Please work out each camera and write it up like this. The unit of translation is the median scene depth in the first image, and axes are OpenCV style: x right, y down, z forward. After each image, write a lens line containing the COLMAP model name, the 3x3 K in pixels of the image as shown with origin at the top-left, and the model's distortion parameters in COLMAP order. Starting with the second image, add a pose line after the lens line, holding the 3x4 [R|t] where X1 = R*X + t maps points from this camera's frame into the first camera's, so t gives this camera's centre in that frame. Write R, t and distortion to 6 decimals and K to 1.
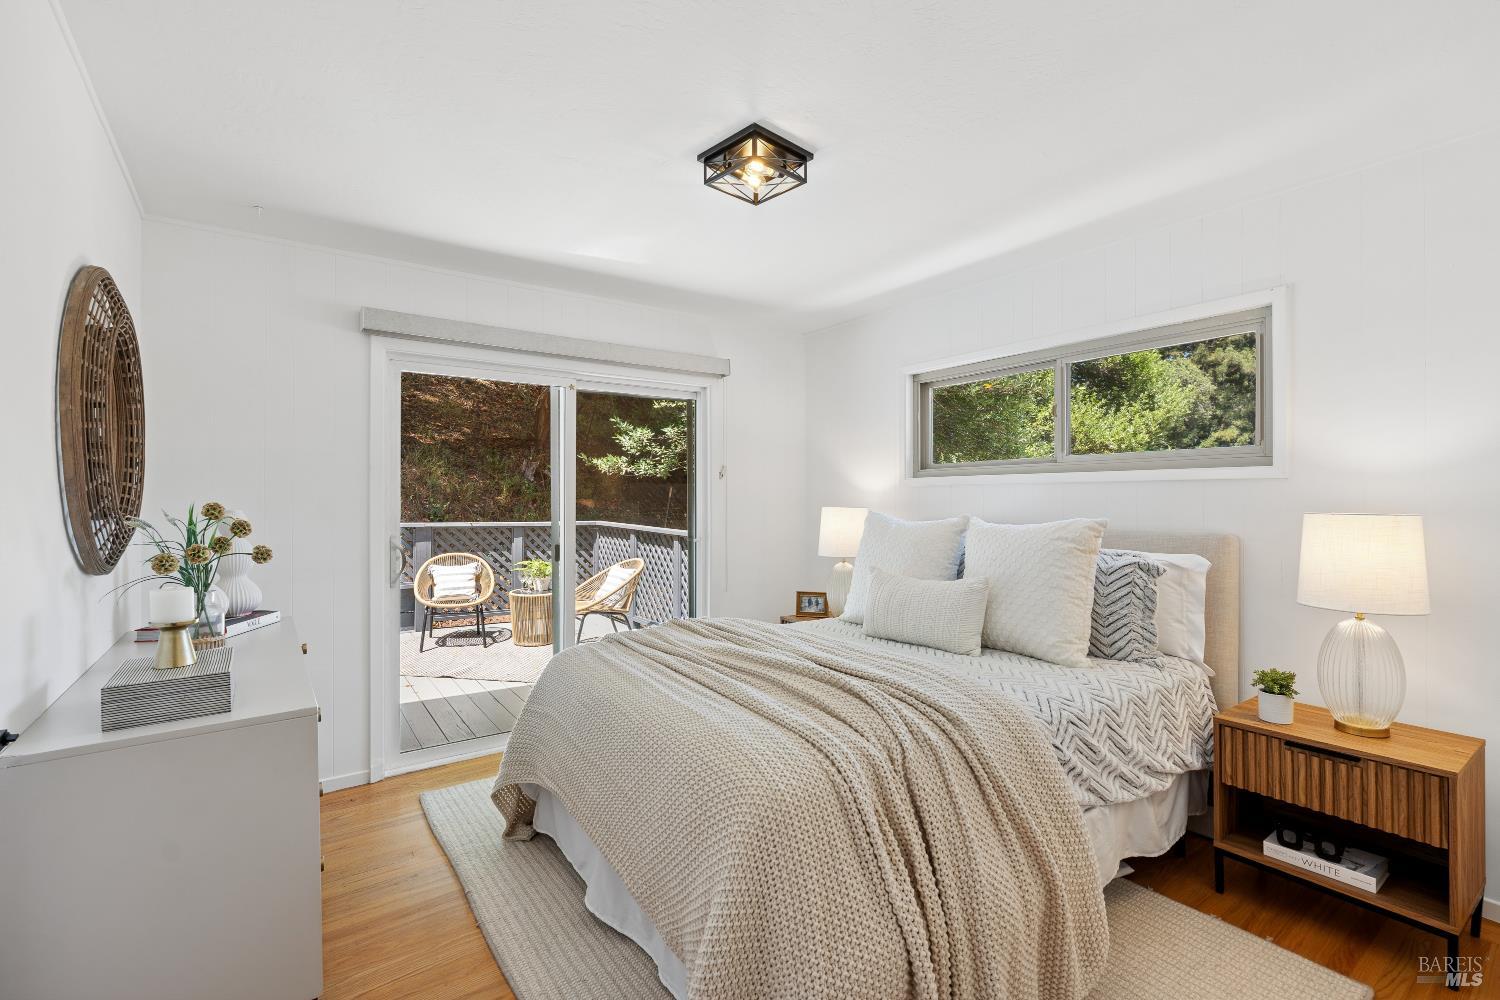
lens RADIAL K [[680.7, 0, 751.7], [0, 680.7, 487.4], [0, 0, 1]] dist [-0.001649, -0.000075]
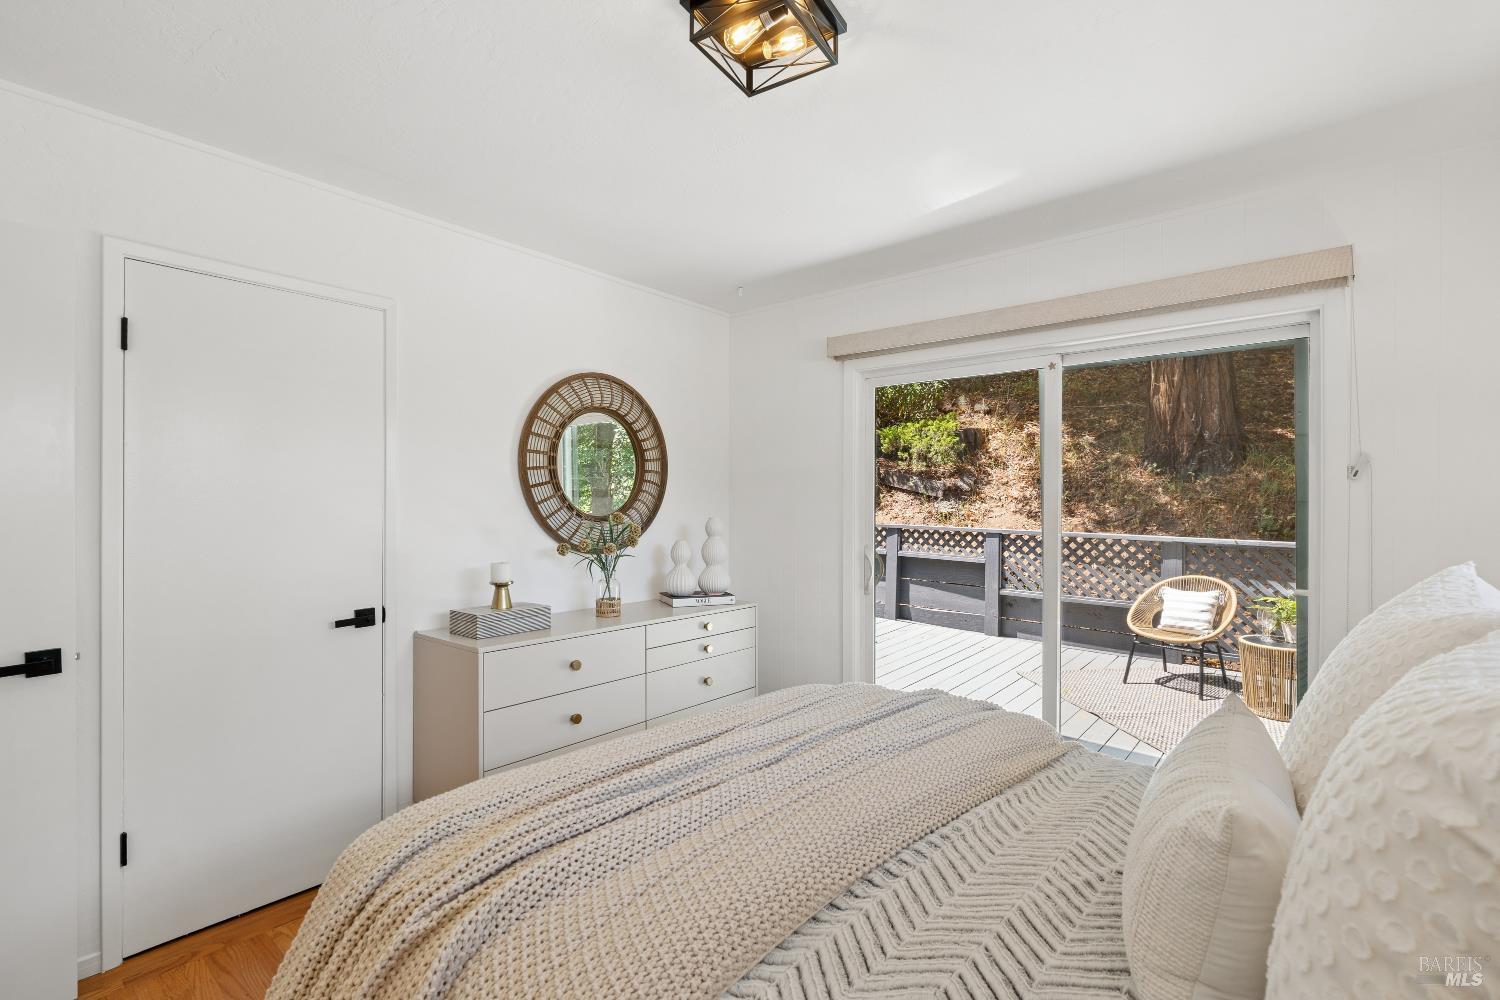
lens RADIAL K [[692.0, 0, 746.1], [0, 692.0, 506.4], [0, 0, 1]] dist [0.000977, 0.000244]
pose [[0.228483, 0.011555, -0.973479, 0.359096], [0.011042, 0.999834, 0.014459, -0.005287], [0.973485, -0.014053, 0.228318, 0.431487]]
